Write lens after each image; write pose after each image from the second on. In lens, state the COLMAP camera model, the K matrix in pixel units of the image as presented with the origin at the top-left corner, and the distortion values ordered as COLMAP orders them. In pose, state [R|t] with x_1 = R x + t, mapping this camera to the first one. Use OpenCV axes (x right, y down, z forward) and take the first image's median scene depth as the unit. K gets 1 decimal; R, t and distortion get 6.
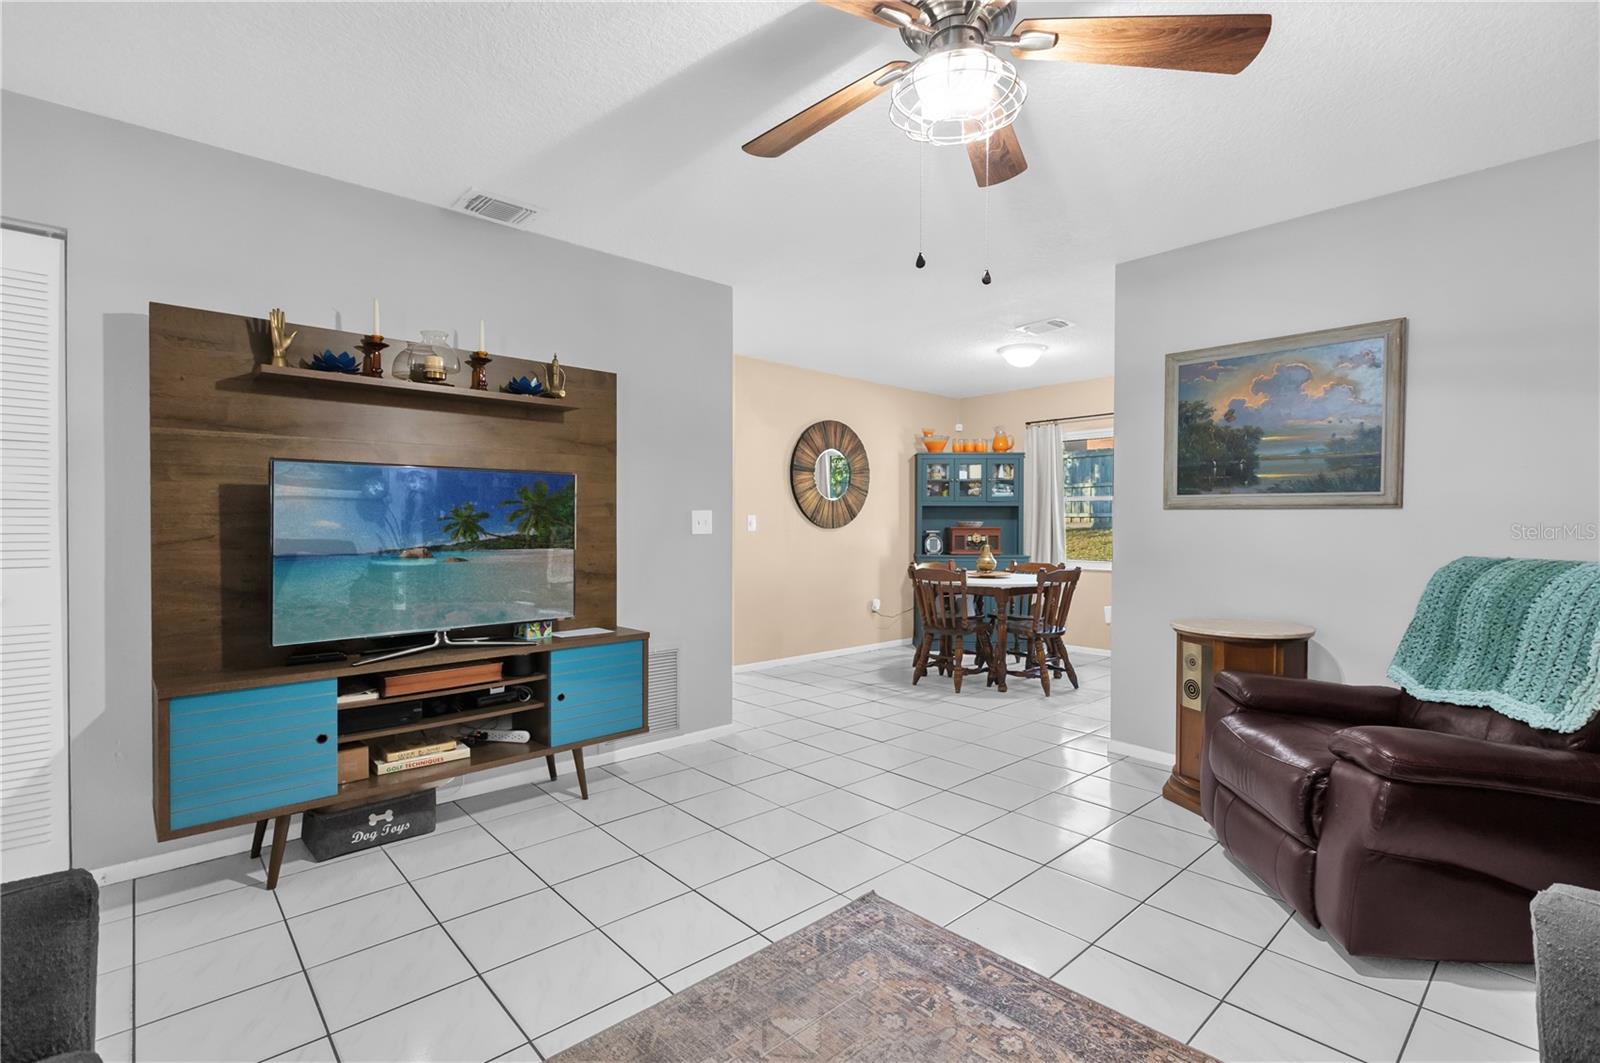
lens RADIAL K [[732.4, 0, 800.0], [0, 732.4, 531.5], [0, 0, 1]] dist [-0.002873, -0.000674]
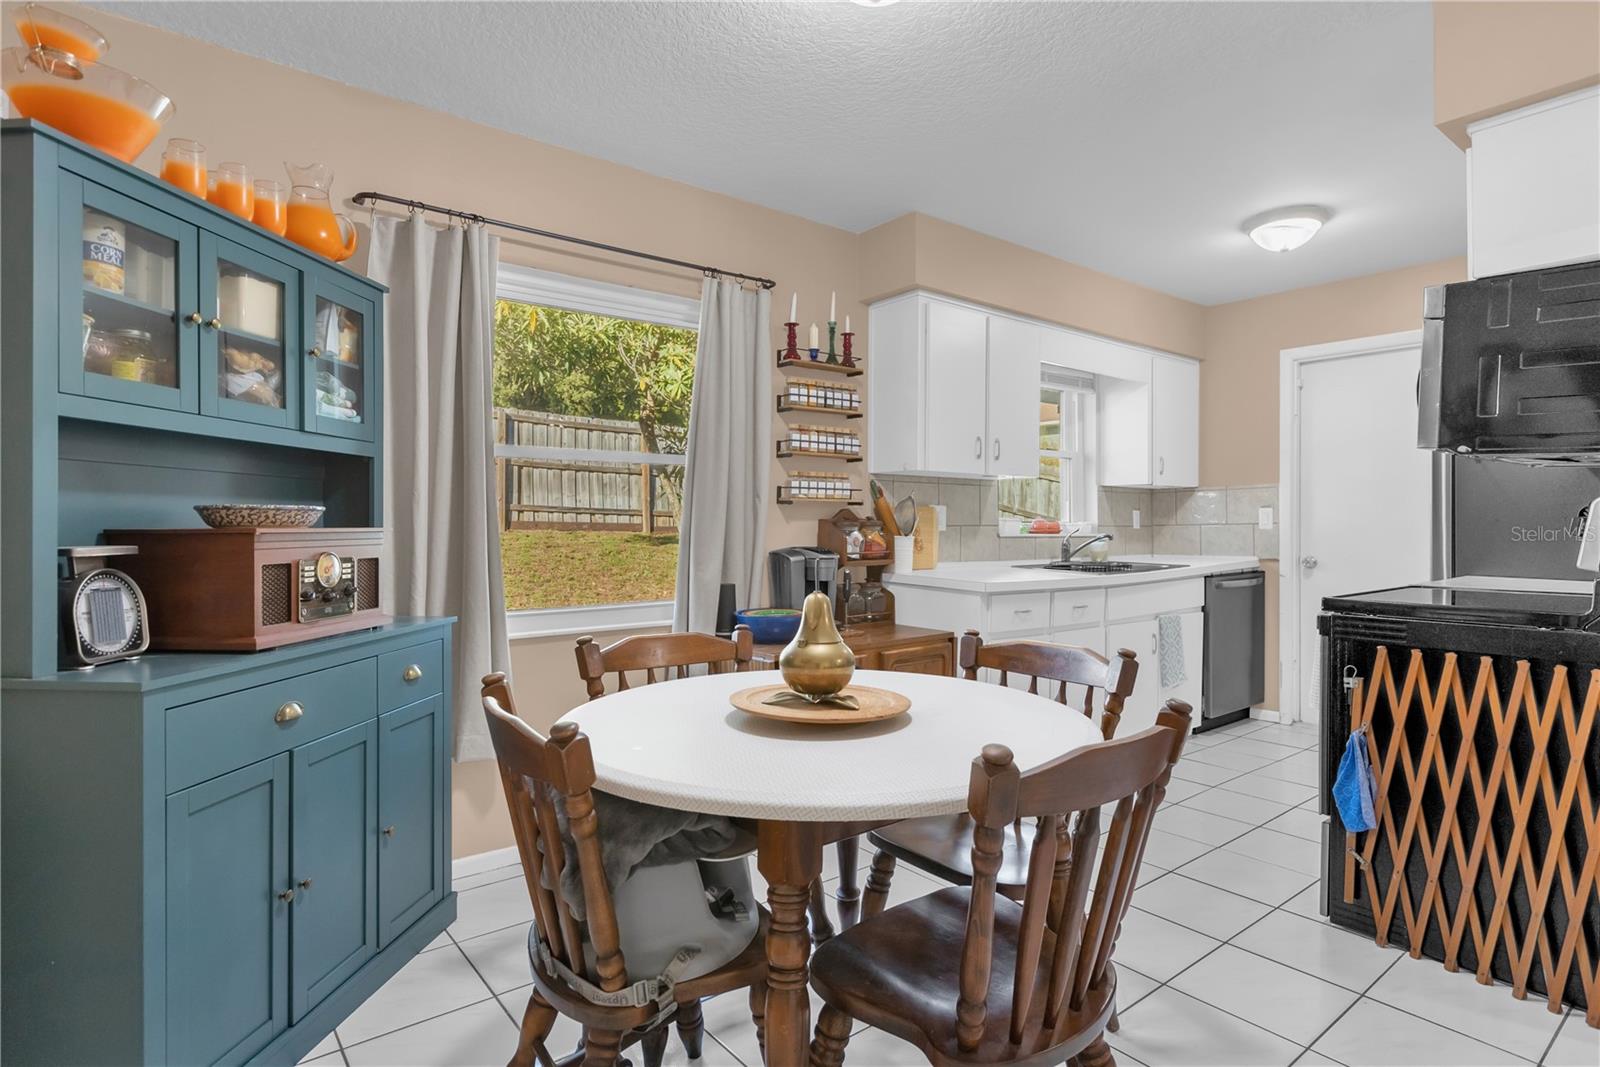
lens RADIAL K [[831.7, 0, 816.4], [0, 831.7, 523.7], [0, 0, 1]] dist [0.000581, -0.000141]
pose [[0.063851, -0.000517, 0.997959, -0.039178], [0.008632, 0.999963, -0.000034, -0.006381], [-0.997922, 0.008616, 0.063853, 0.911335]]
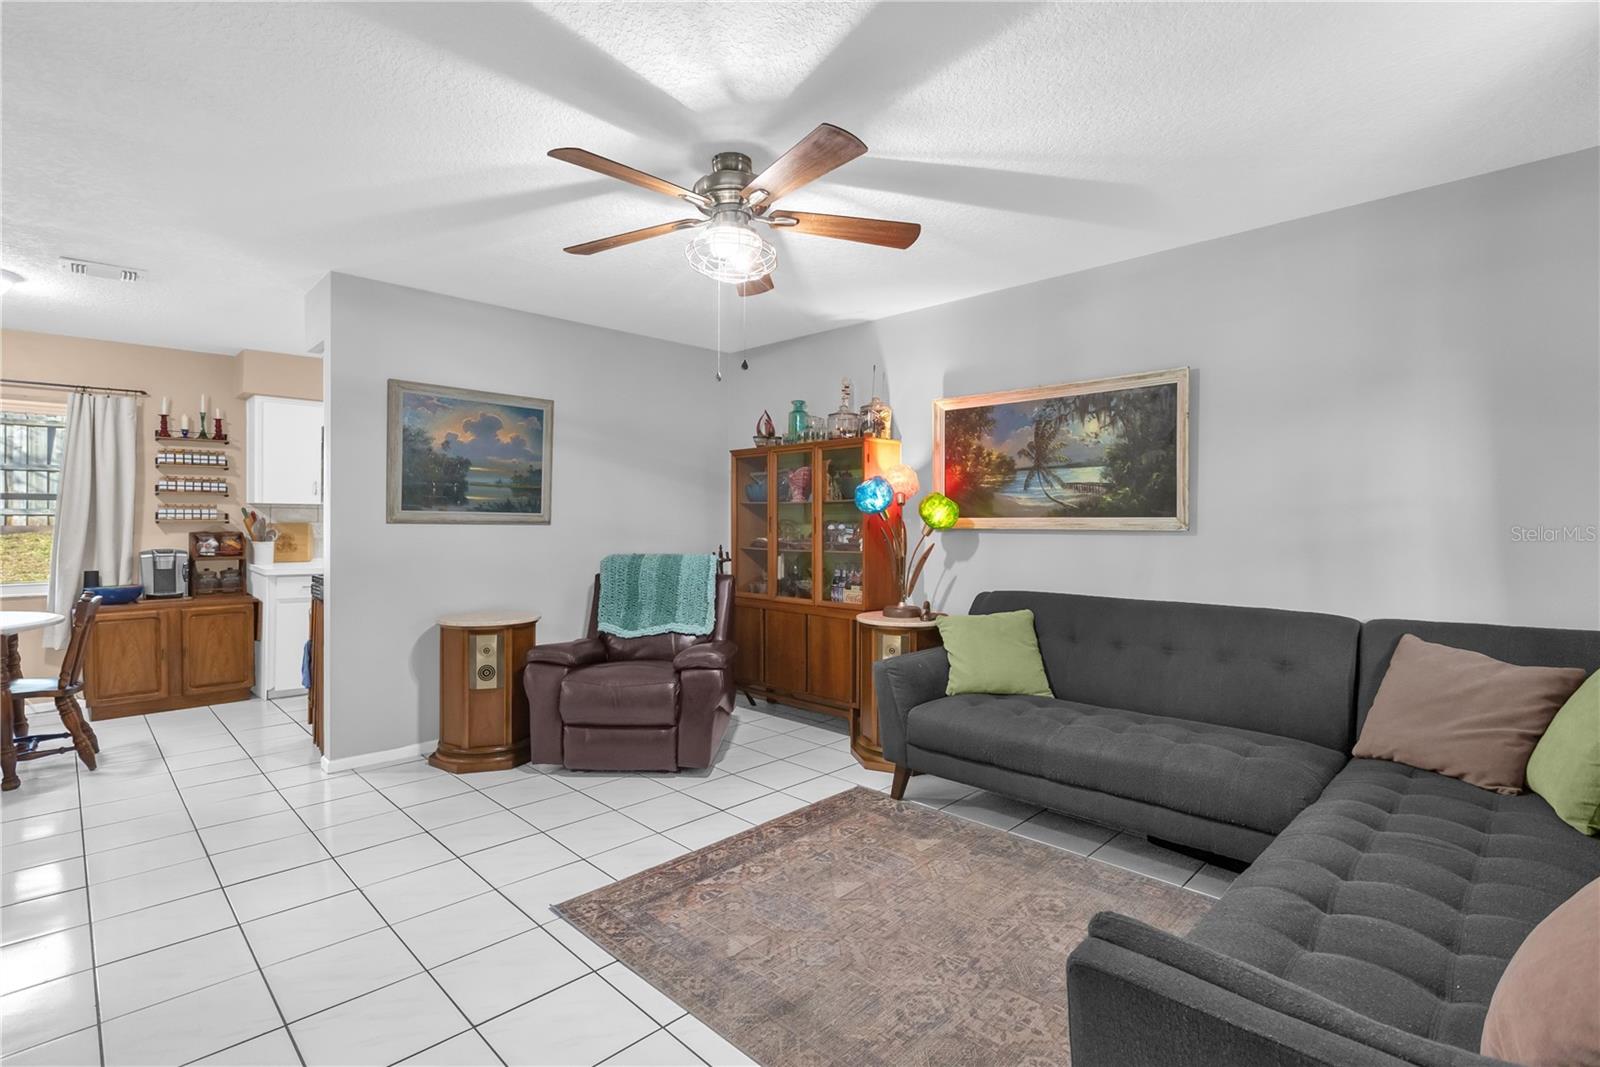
lens RADIAL K [[742.5, 0, 804.9], [0, 742.5, 528.6], [0, 0, 1]] dist [-0.003825, -0.000283]
pose [[-0.049802, -0.010144, 0.998708, -0.360020], [0.008288, 0.999910, 0.010569, -0.016892], [-0.998725, 0.008803, -0.049713, 0.261638]]
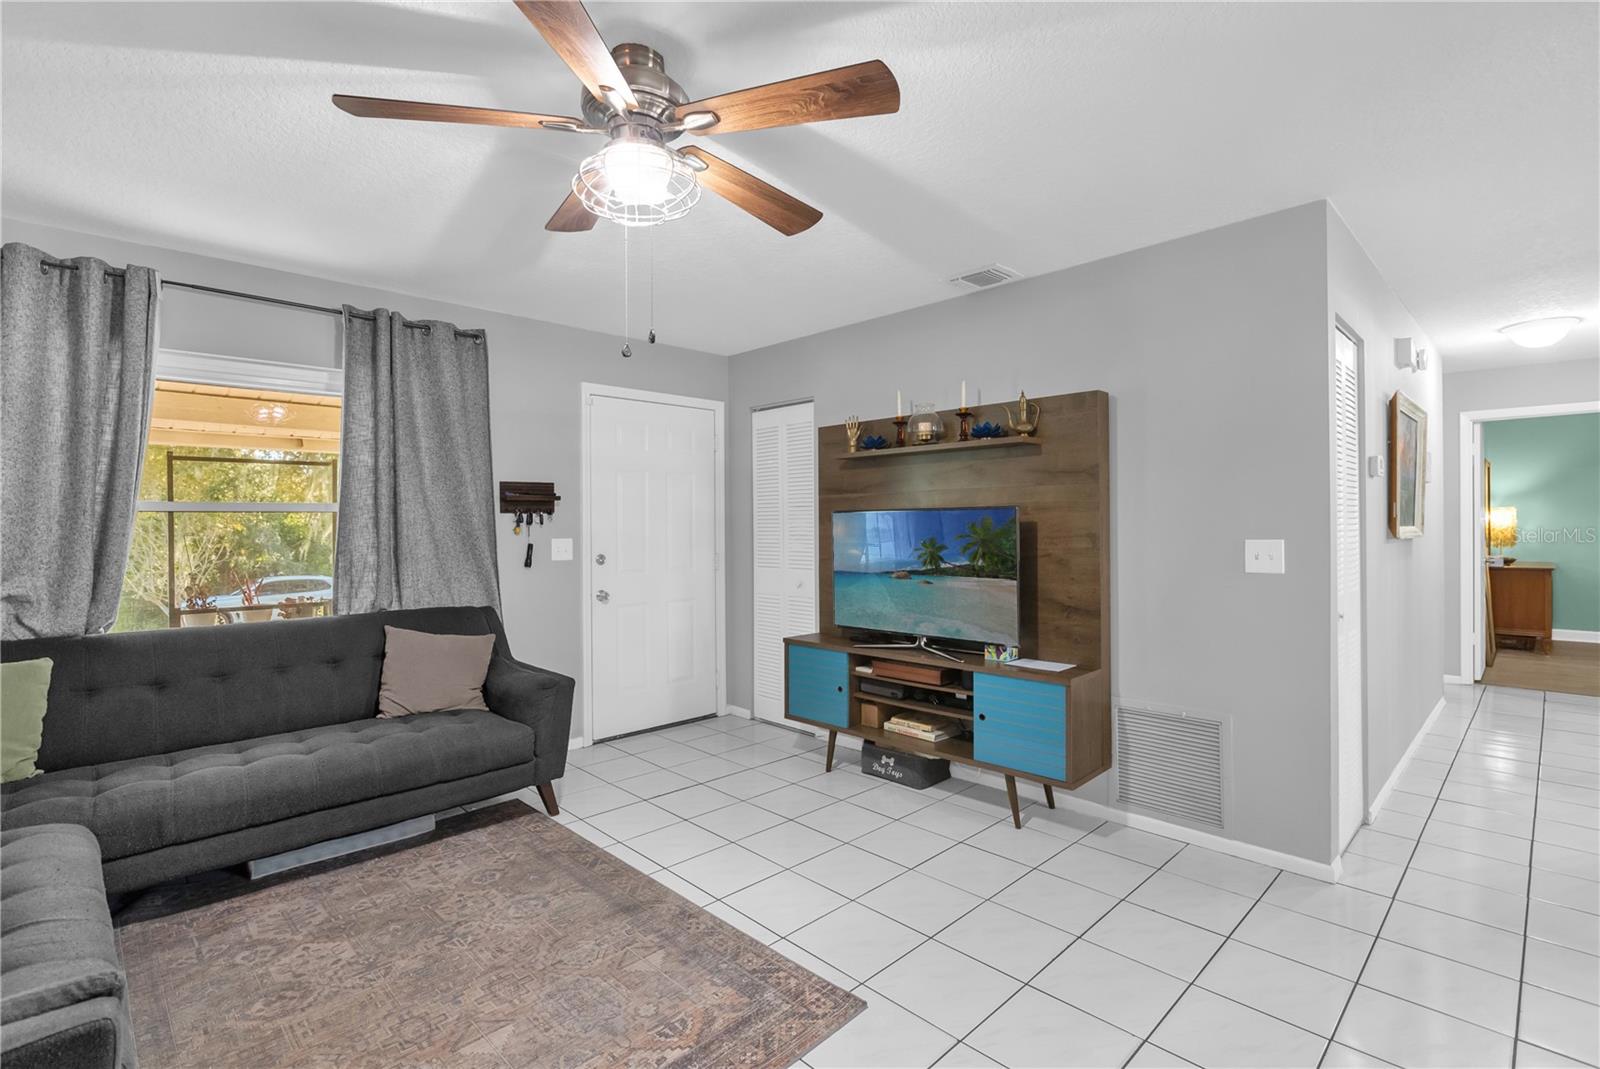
lens RADIAL K [[742.5, 0, 804.9], [0, 742.5, 529.6], [0, 0, 1]] dist [-0.003825, -0.000283]
pose [[0.036556, 0.005729, -0.999315, 0.365802], [-0.002619, 0.999981, 0.005637, -0.026633], [0.999328, 0.002411, 0.036570, 0.339156]]
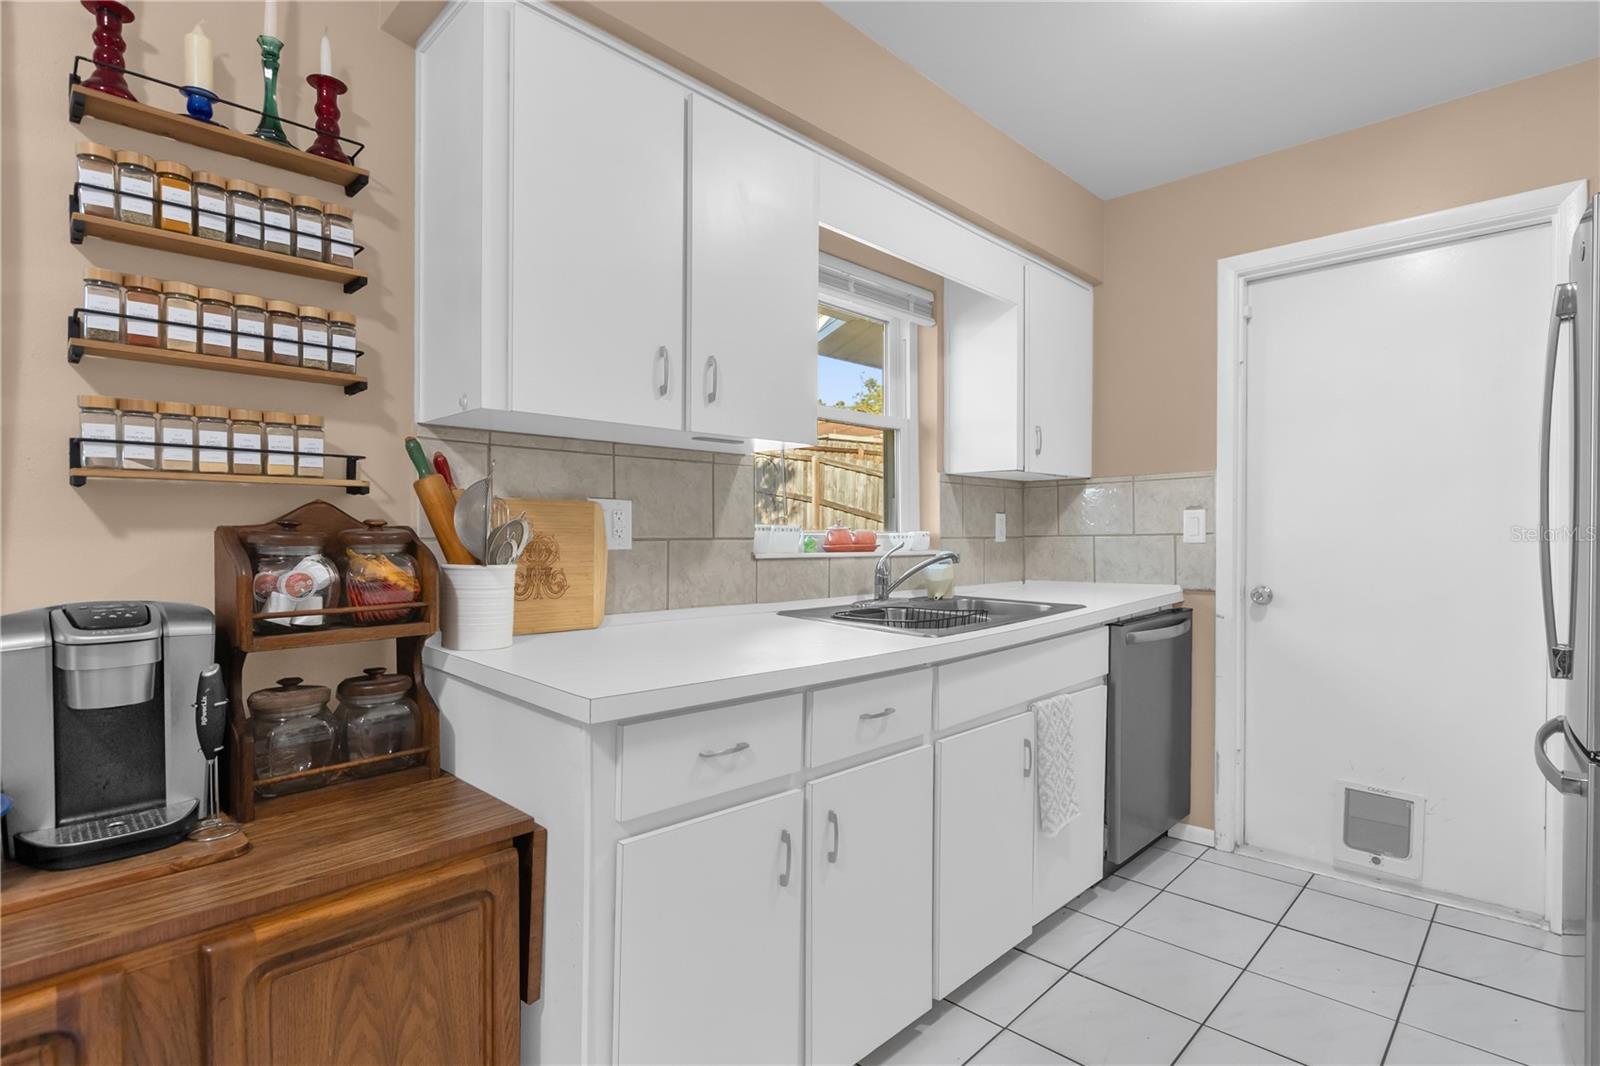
lens RADIAL K [[793.7, 0, 822.7], [0, 793.7, 535.2], [0, 0, 1]] dist [-0.000922, 0.000264]
pose [[-0.073020, -0.006185, 0.997311, 0.318424], [0.008121, 0.999944, 0.006796, -0.007240], [-0.997297, 0.008596, -0.072965, 0.793382]]
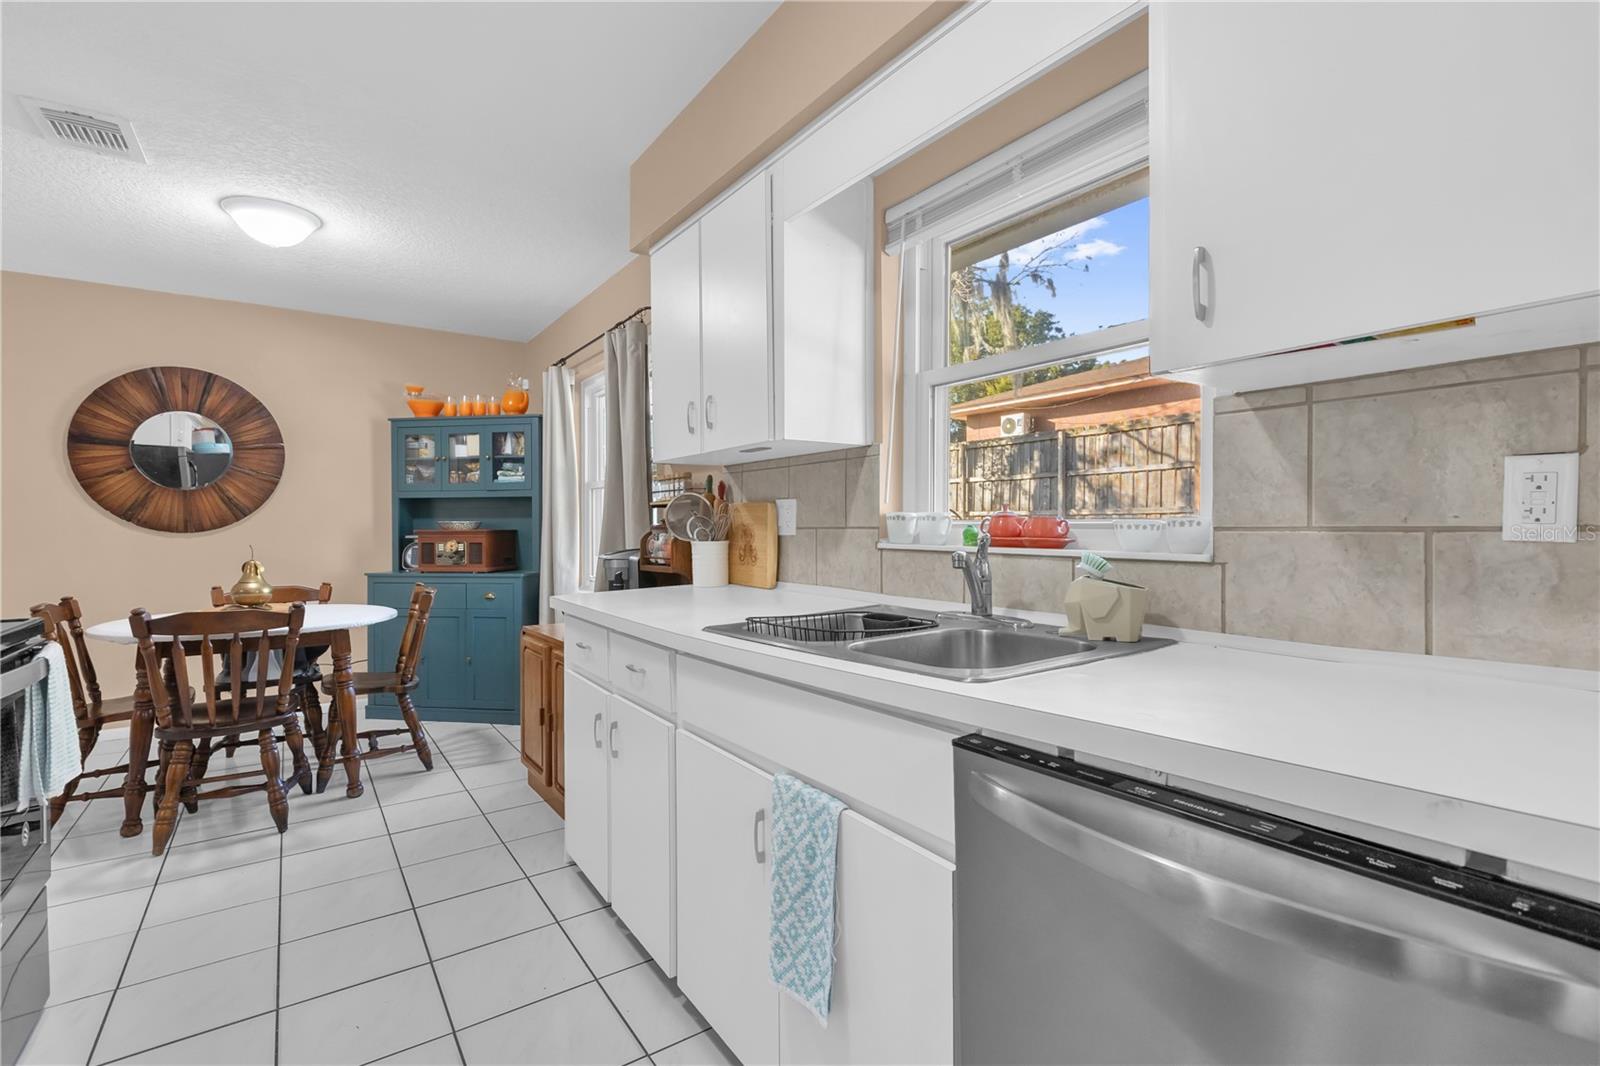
lens RADIAL K [[732.4, 0, 800.0], [0, 732.4, 533.0], [0, 0, 1]] dist [-0.002873, -0.000674]
pose [[0.991139, -0.005336, -0.132718, 0.708841], [0.005132, 0.999985, -0.001882, -0.000333], [0.132726, 0.001185, 0.991152, 0.449271]]
